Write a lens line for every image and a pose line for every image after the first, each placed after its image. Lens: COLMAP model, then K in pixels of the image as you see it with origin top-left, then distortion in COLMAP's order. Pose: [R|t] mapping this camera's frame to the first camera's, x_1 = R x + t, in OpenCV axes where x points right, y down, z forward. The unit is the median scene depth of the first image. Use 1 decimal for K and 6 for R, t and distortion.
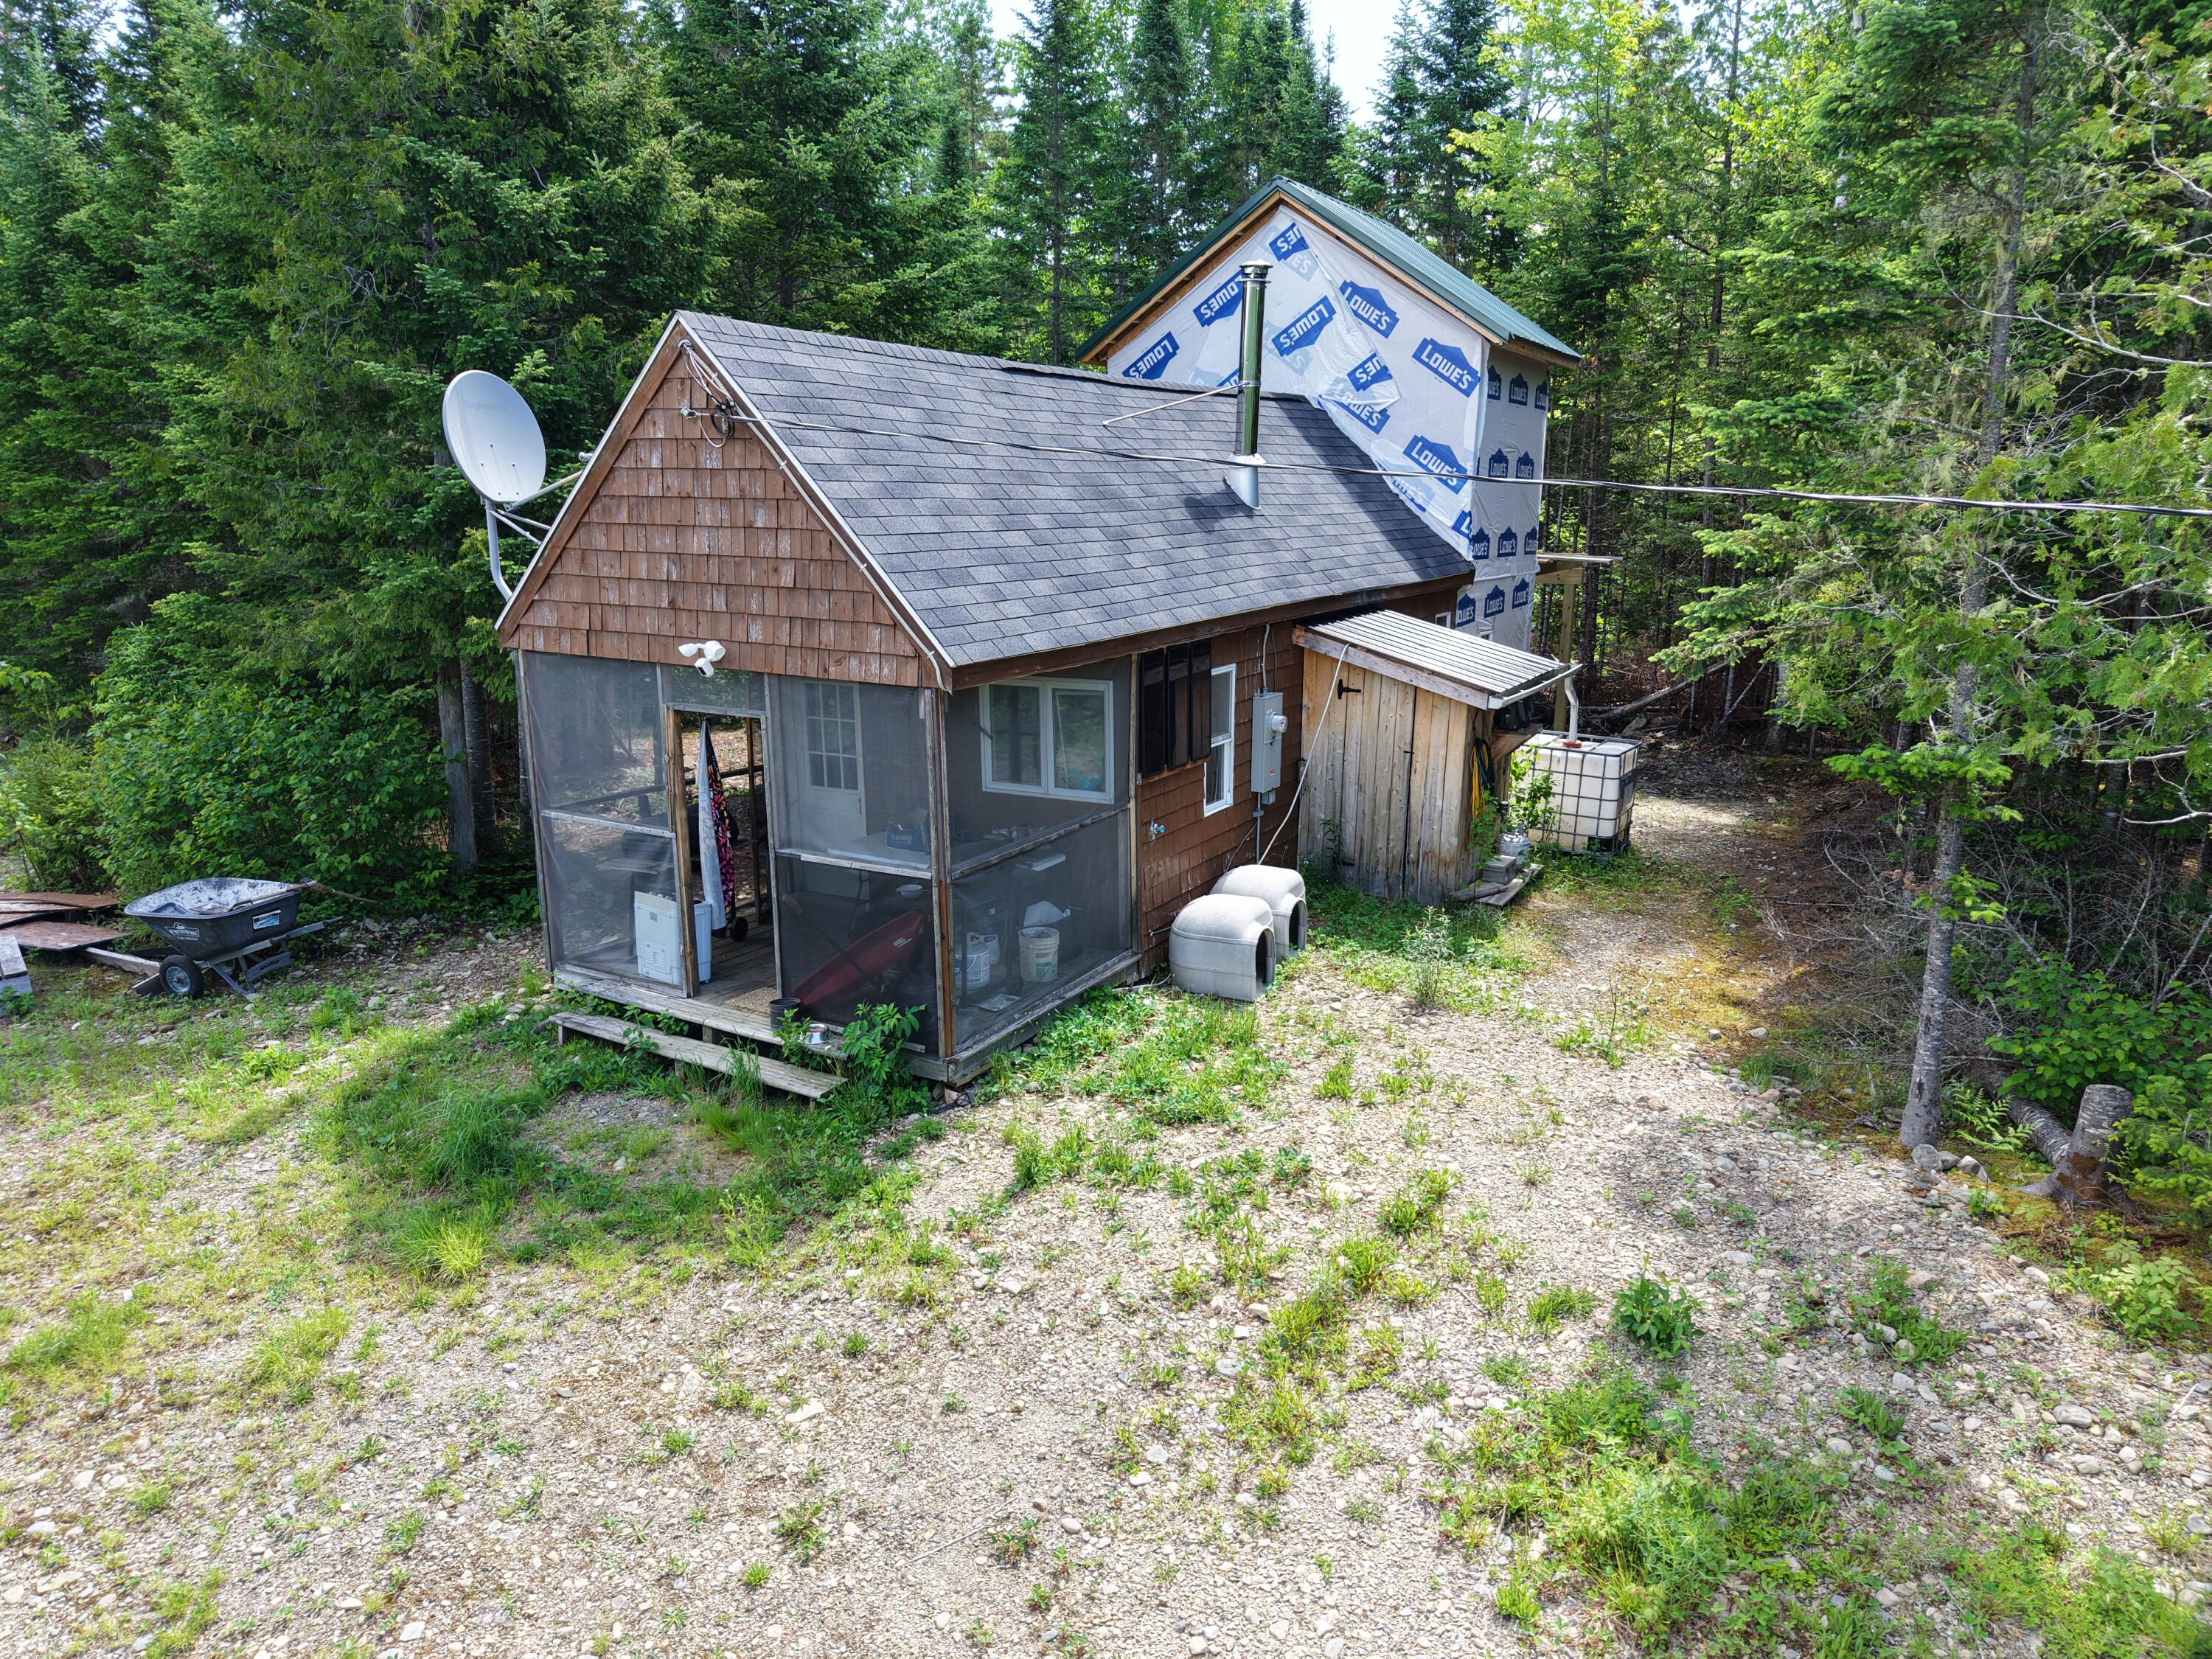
lens RADIAL K [[1467.1, 0, 1114.1], [0, 1467.1, 827.5], [0, 0, 1]] dist [0.019022, -0.012765]
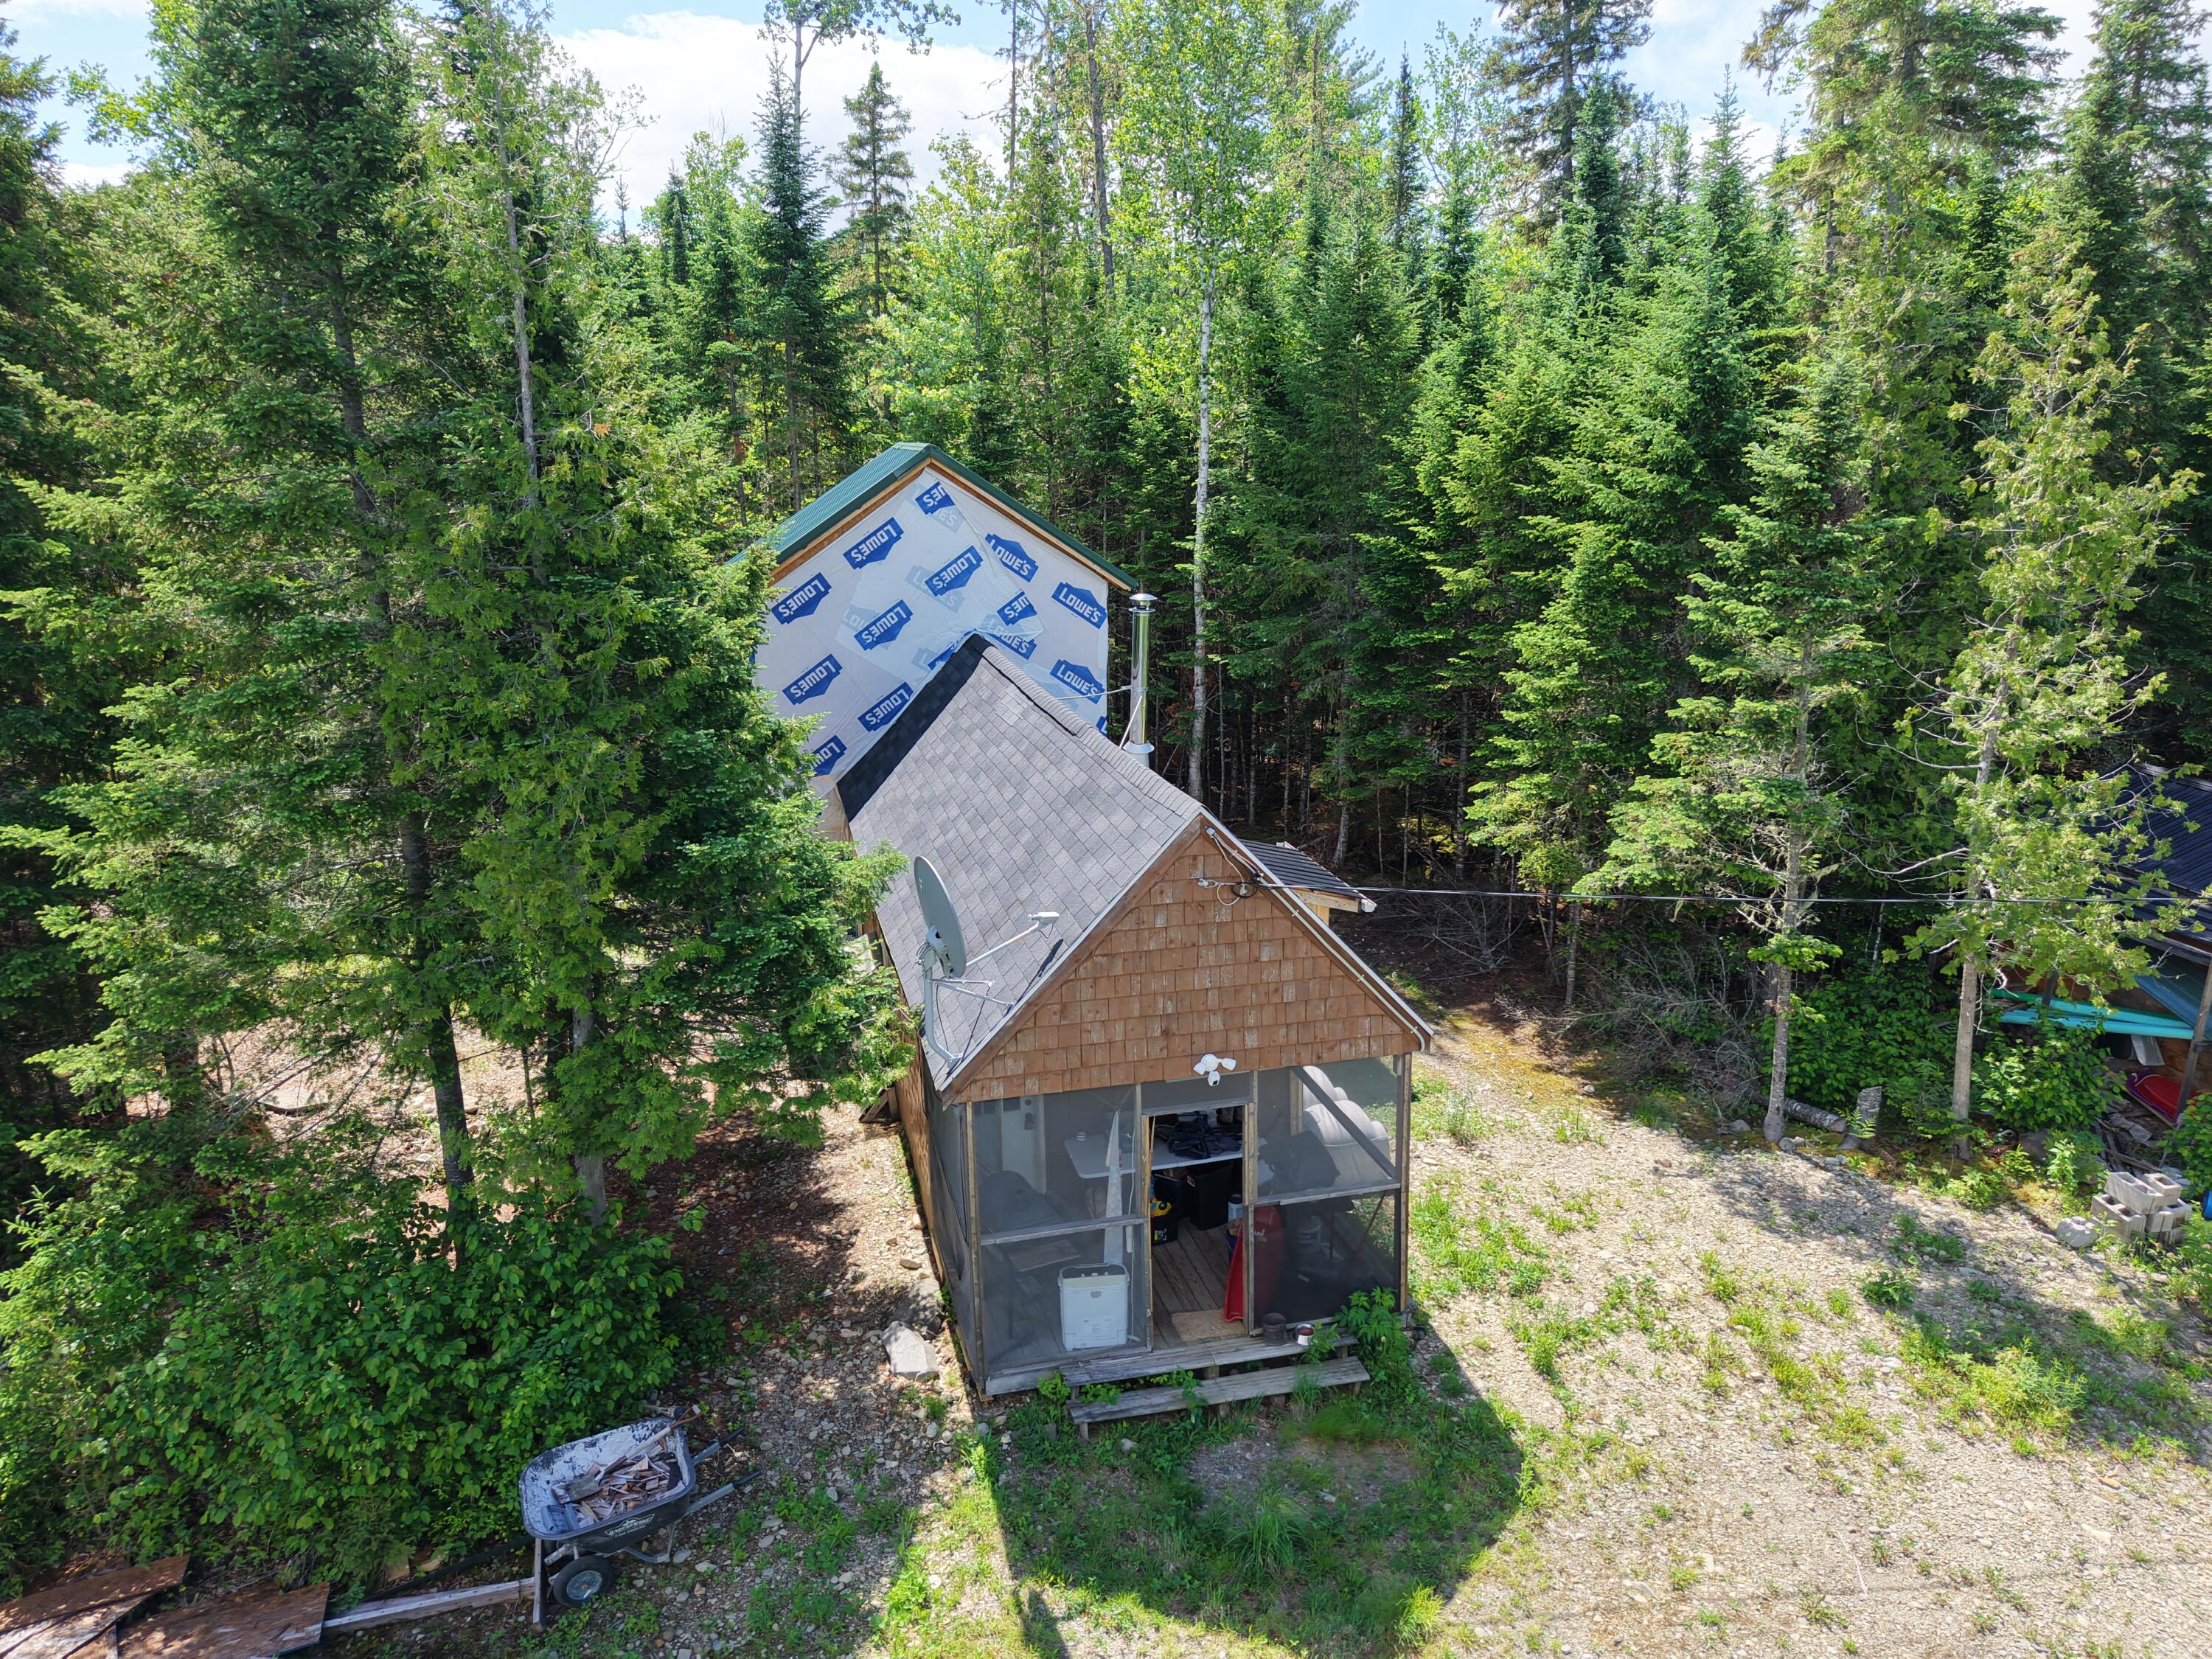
lens RADIAL K [[1467.1, 0, 1108.5], [0, 1467.1, 818.3], [0, 0, 1]] dist [0.019022, -0.012765]
pose [[0.717990, -0.182428, 0.671722, -0.995594], [0.167316, 0.981982, 0.087848, -0.393658], [-0.675645, 0.049316, 0.735576, 0.151040]]
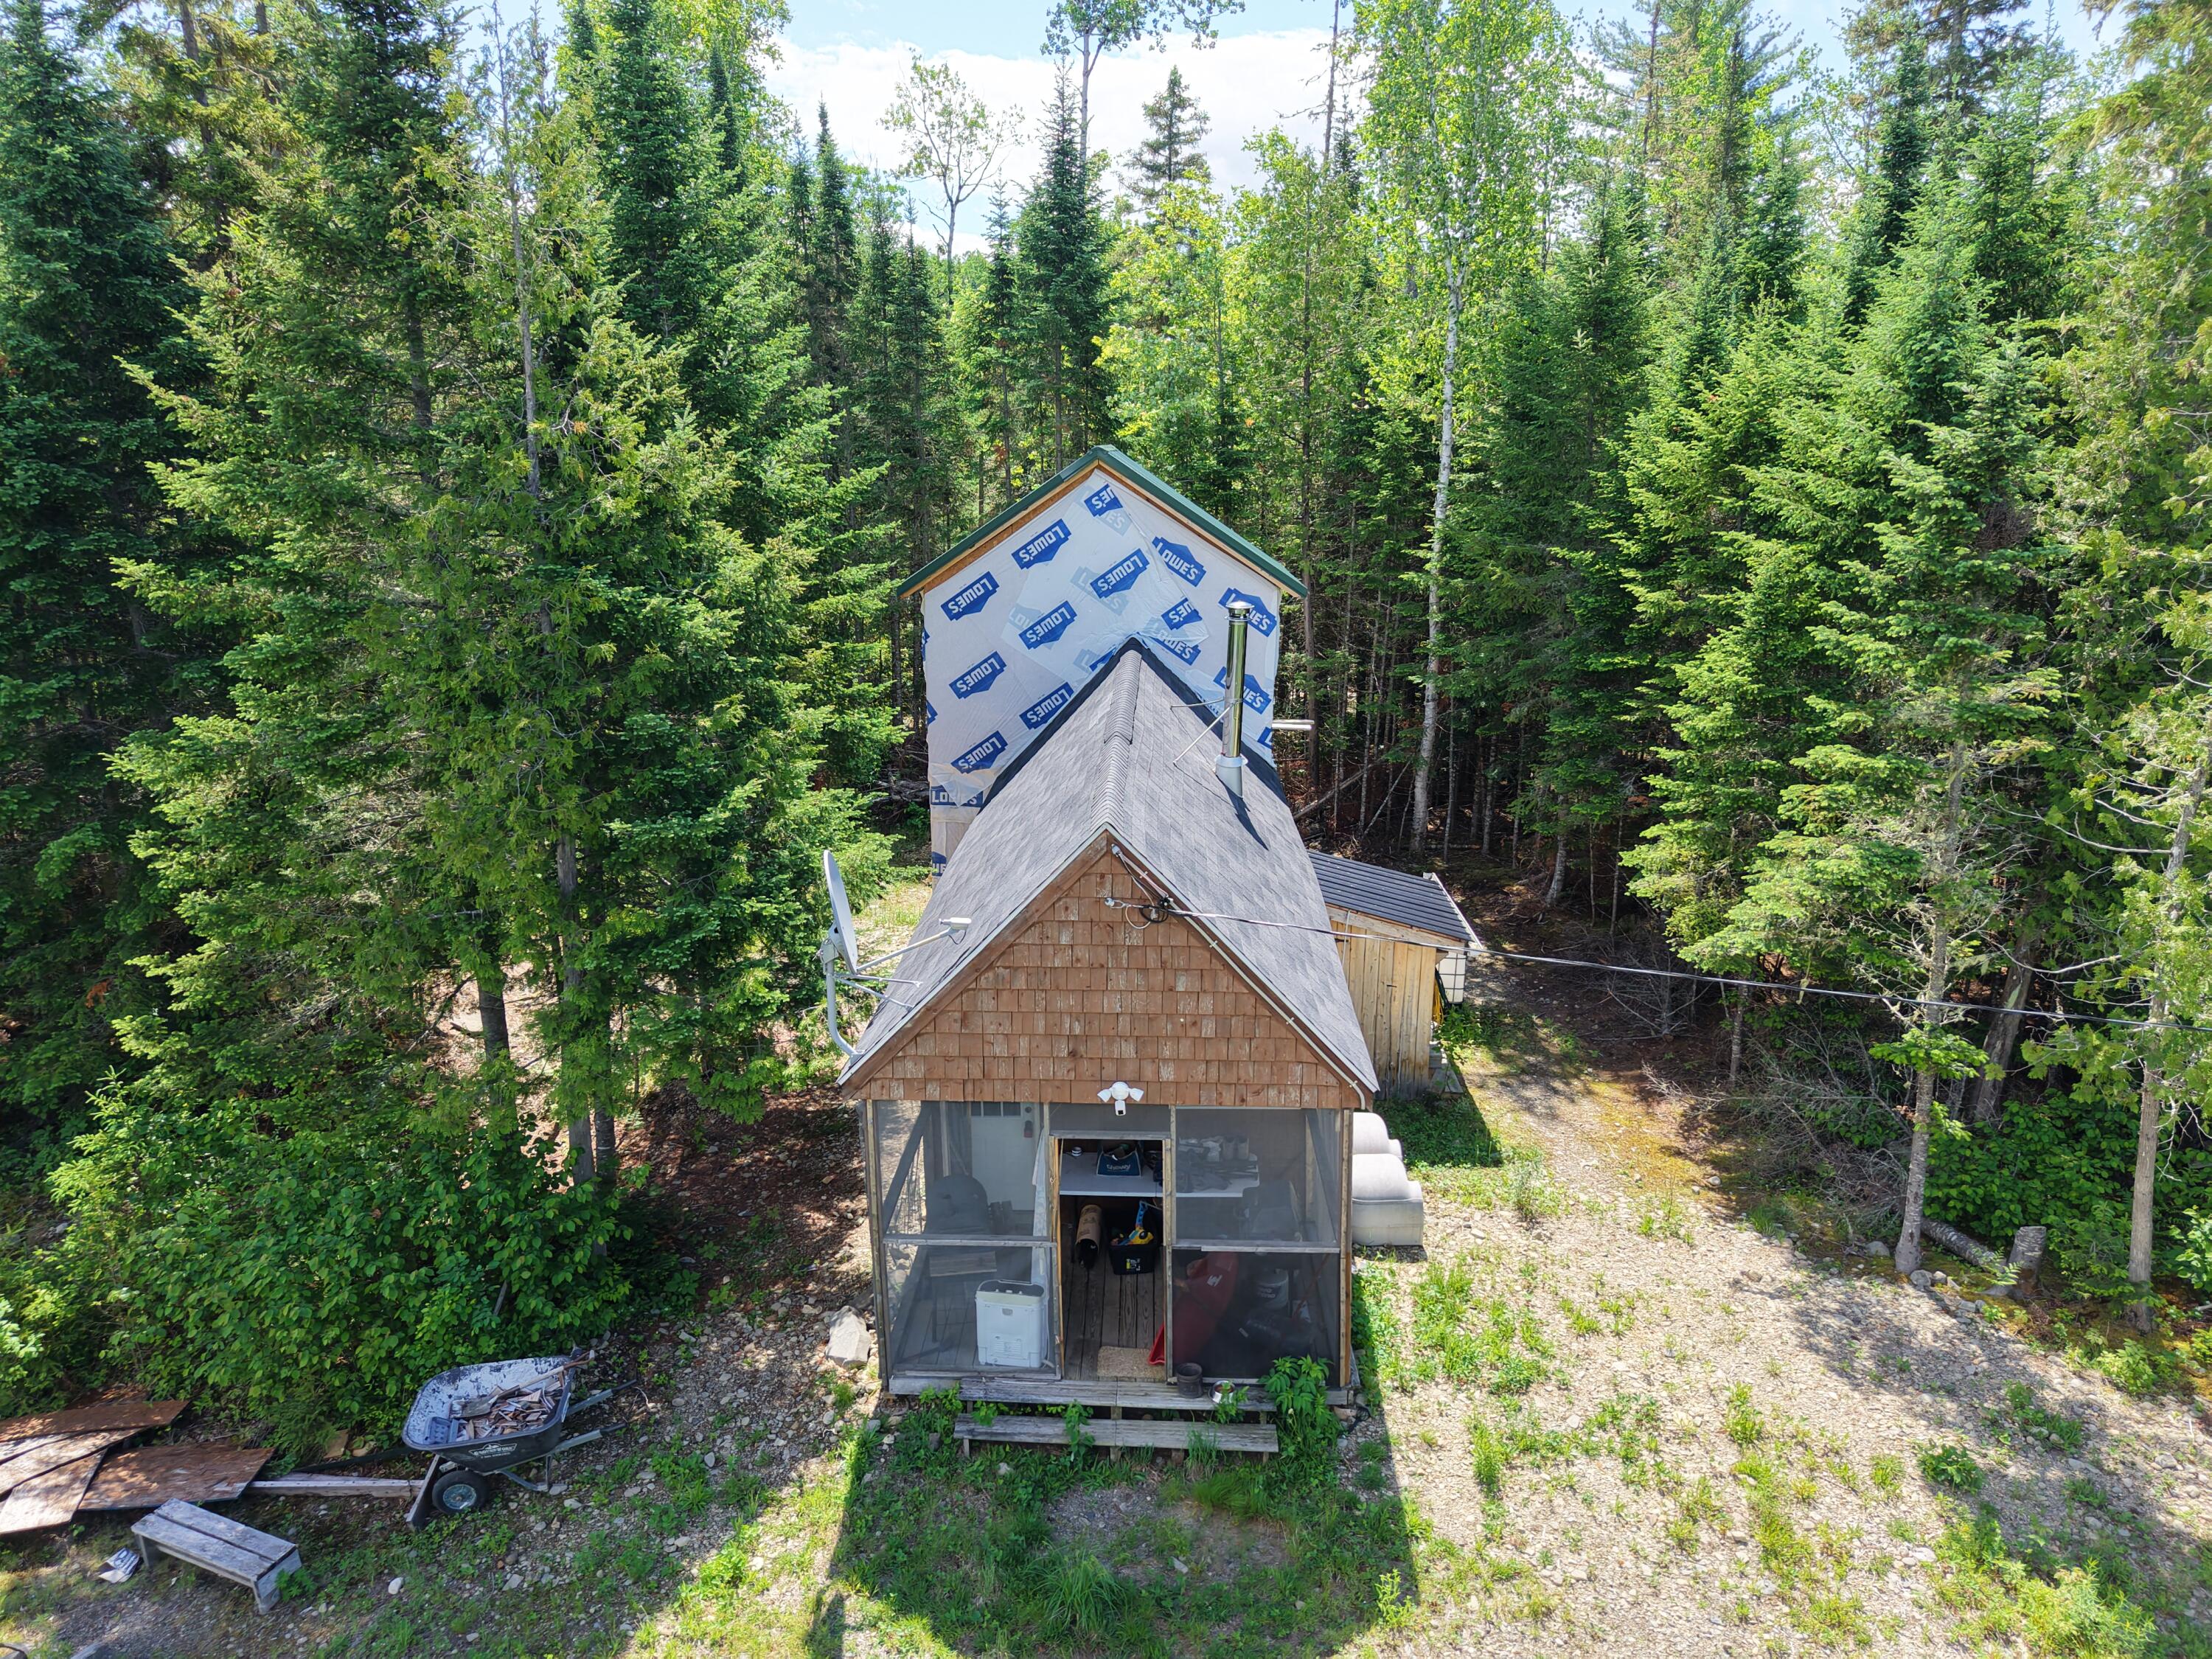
lens RADIAL K [[1467.1, 0, 1110.2], [0, 1467.1, 818.3], [0, 0, 1]] dist [0.019022, -0.012765]
pose [[0.886112, -0.118164, 0.448155, -0.696567], [0.108504, 0.992971, 0.047276, -0.350732], [-0.450591, 0.006735, 0.892705, -0.020033]]
